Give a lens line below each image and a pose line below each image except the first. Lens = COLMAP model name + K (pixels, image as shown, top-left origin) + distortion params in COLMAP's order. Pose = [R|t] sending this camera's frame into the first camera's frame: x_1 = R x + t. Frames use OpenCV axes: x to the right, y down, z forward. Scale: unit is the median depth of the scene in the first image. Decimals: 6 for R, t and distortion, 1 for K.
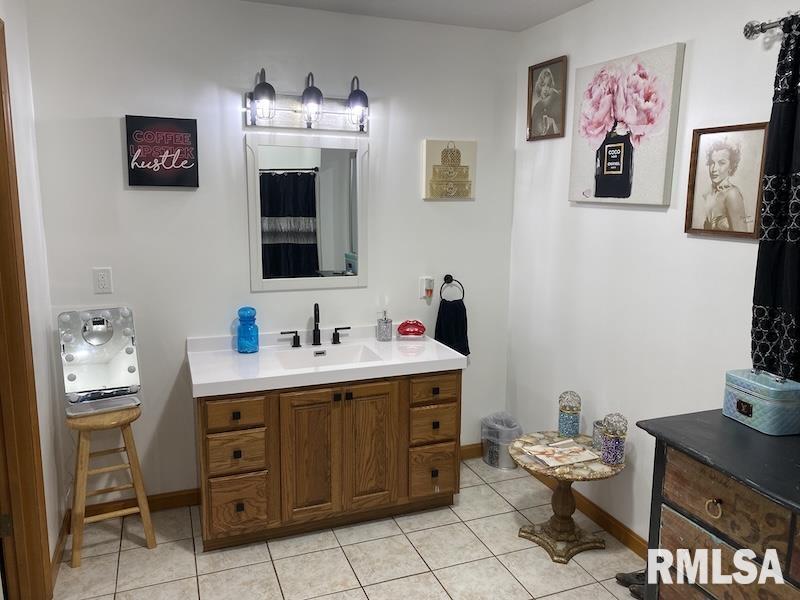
lens RADIAL K [[612.2, 0, 400.2], [0, 612.2, 295.4], [0, 0, 1]] dist [0.058708, -0.057044]
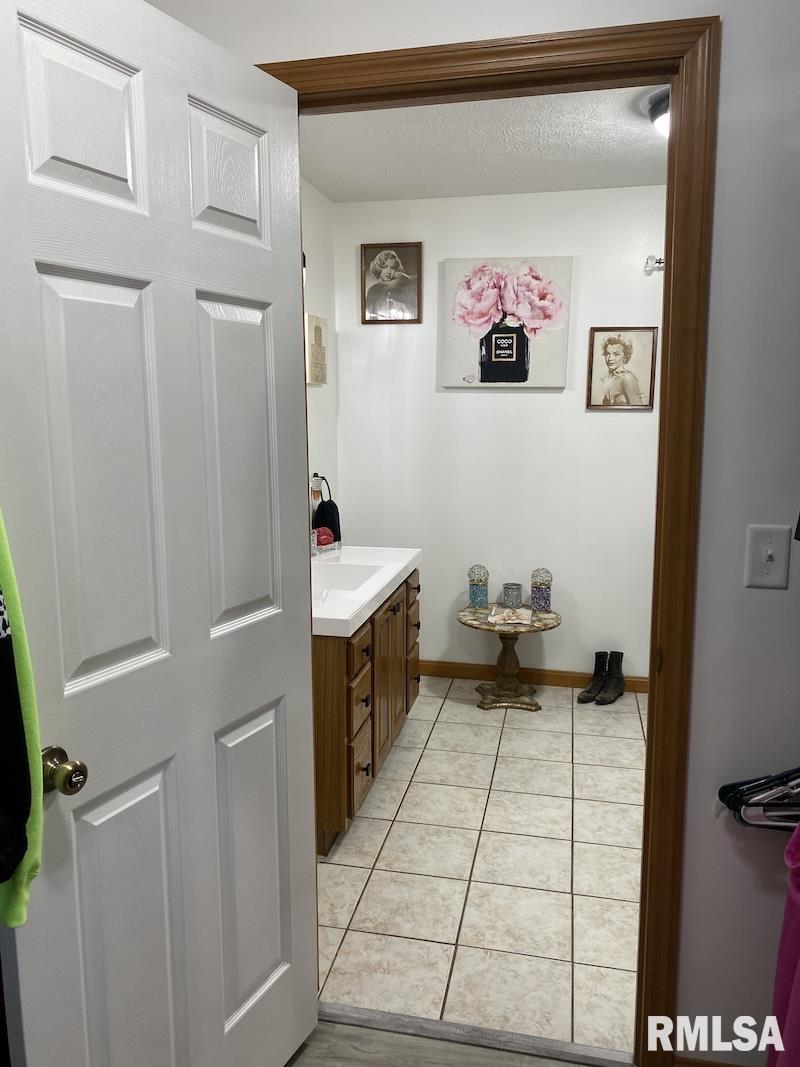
lens RADIAL K [[816.5, 0, 384.7], [0, 816.5, 532.7], [0, 0, 1]] dist [0.058708, -0.057044]
pose [[0.557469, -0.143104, 0.817771, -1.046975], [0.143285, 0.986835, 0.075012, -0.032253], [-0.817739, 0.075357, 0.570634, 0.356903]]
